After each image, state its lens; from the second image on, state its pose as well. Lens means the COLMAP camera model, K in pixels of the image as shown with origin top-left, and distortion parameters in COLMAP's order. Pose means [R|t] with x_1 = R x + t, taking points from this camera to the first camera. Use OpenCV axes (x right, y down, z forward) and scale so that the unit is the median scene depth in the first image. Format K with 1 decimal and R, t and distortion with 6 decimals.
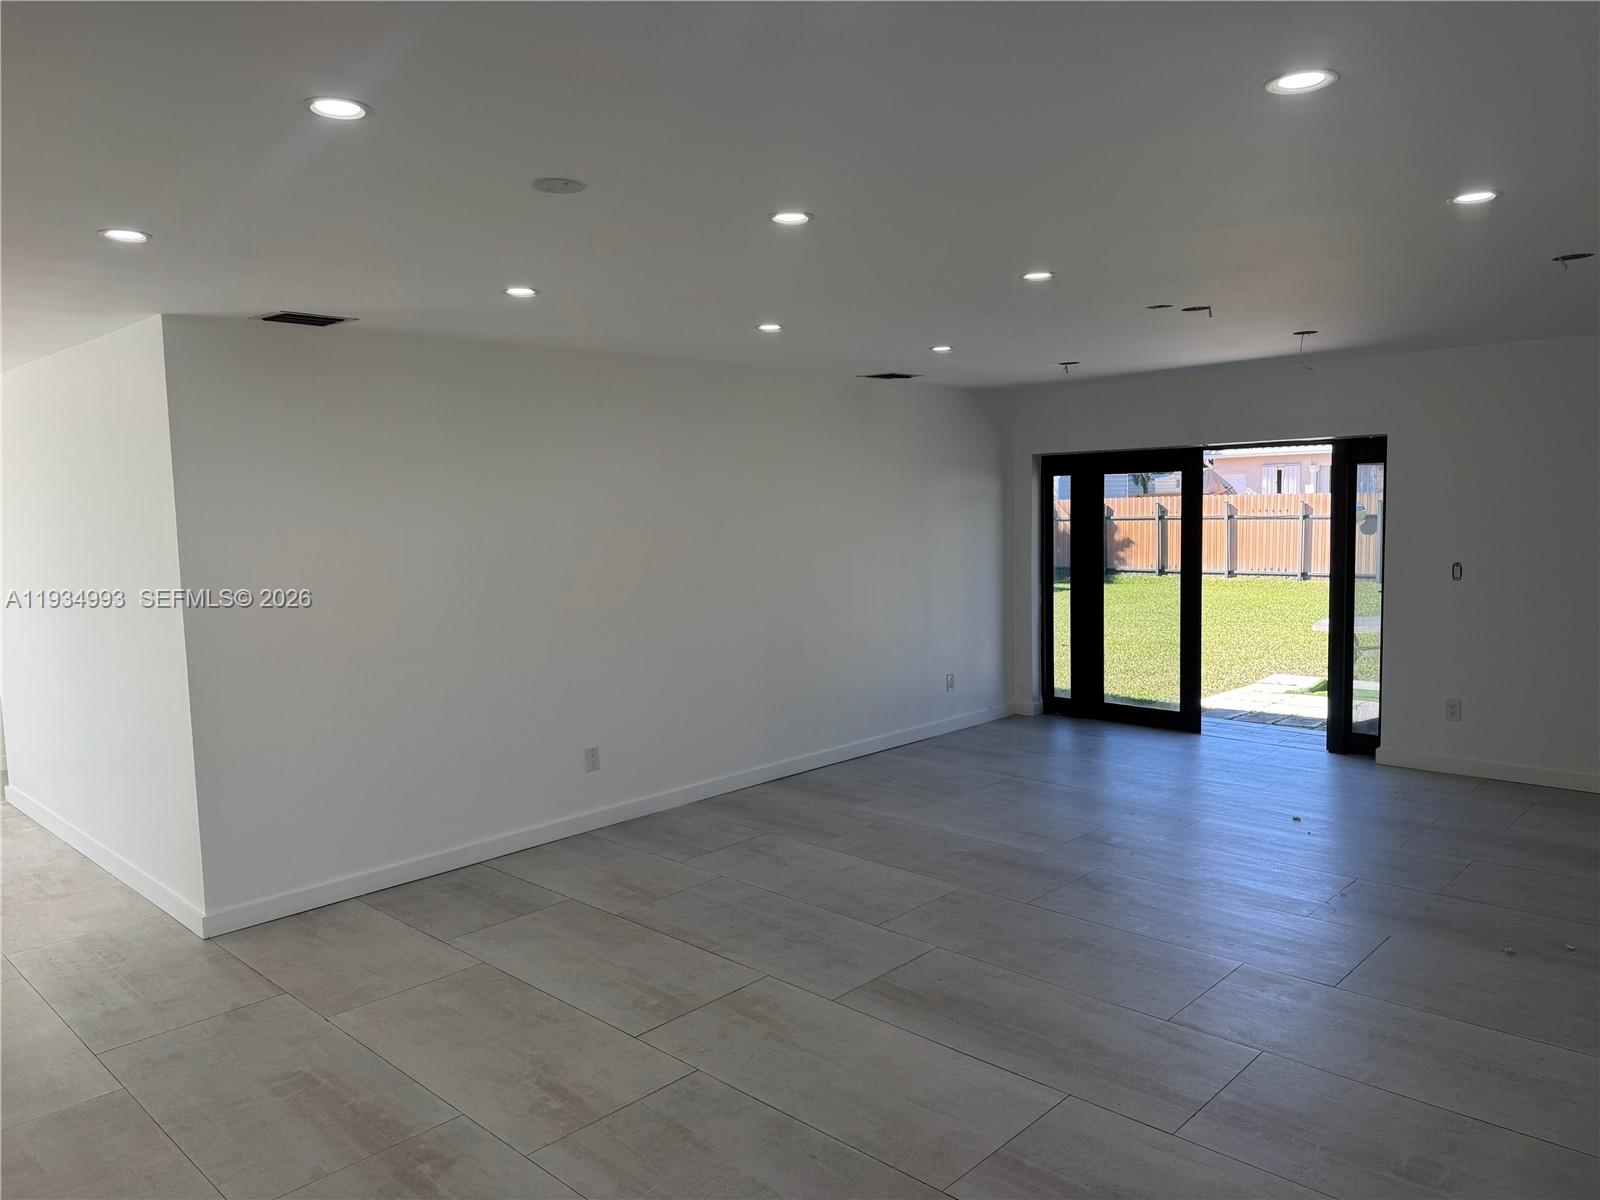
lens RADIAL K [[1124.1, 0, 800.0], [0, 1124.1, 600.0], [0, 0, 1]] dist [0.113139, -0.205010]
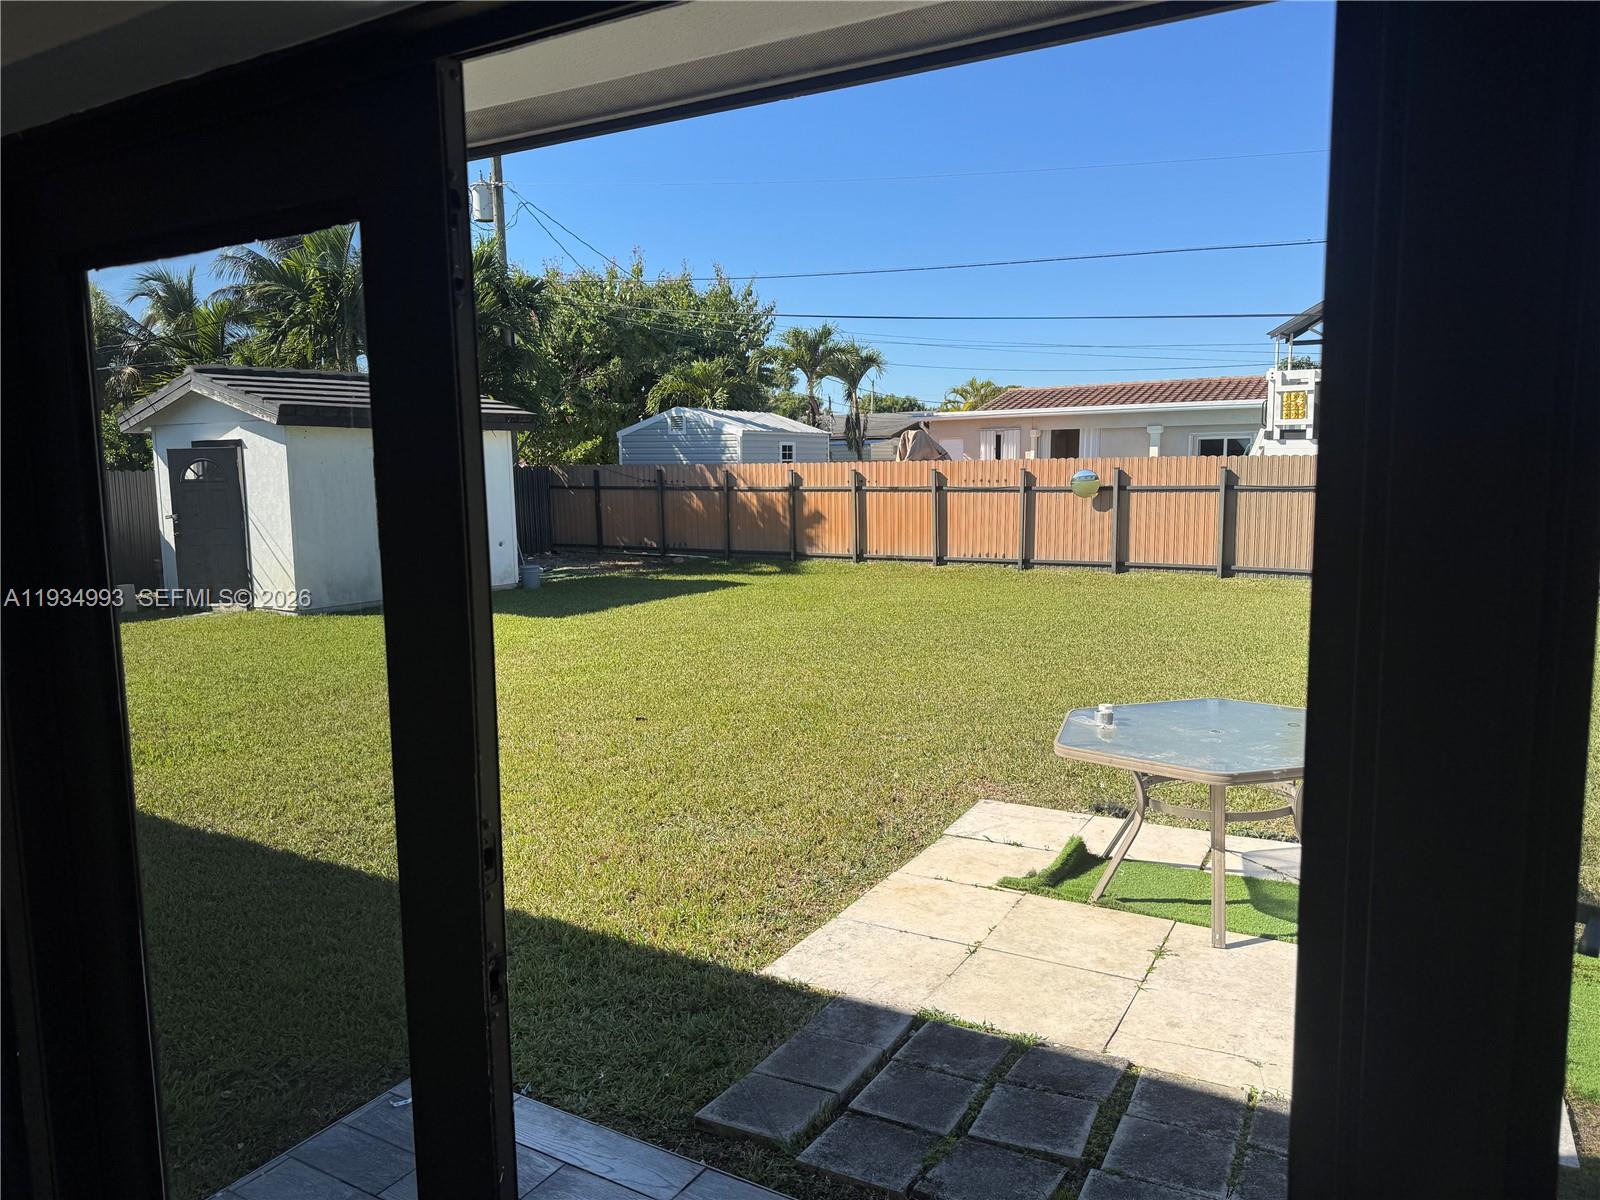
lens RADIAL K [[1124.1, 0, 800.0], [0, 1124.1, 600.0], [0, 0, 1]] dist [0.113139, -0.205010]
pose [[0.975455, -0.016960, 0.219543, 0.104181], [0.010552, 0.999484, 0.030330, -0.018766], [-0.219944, -0.027269, 0.975131, 0.240429]]
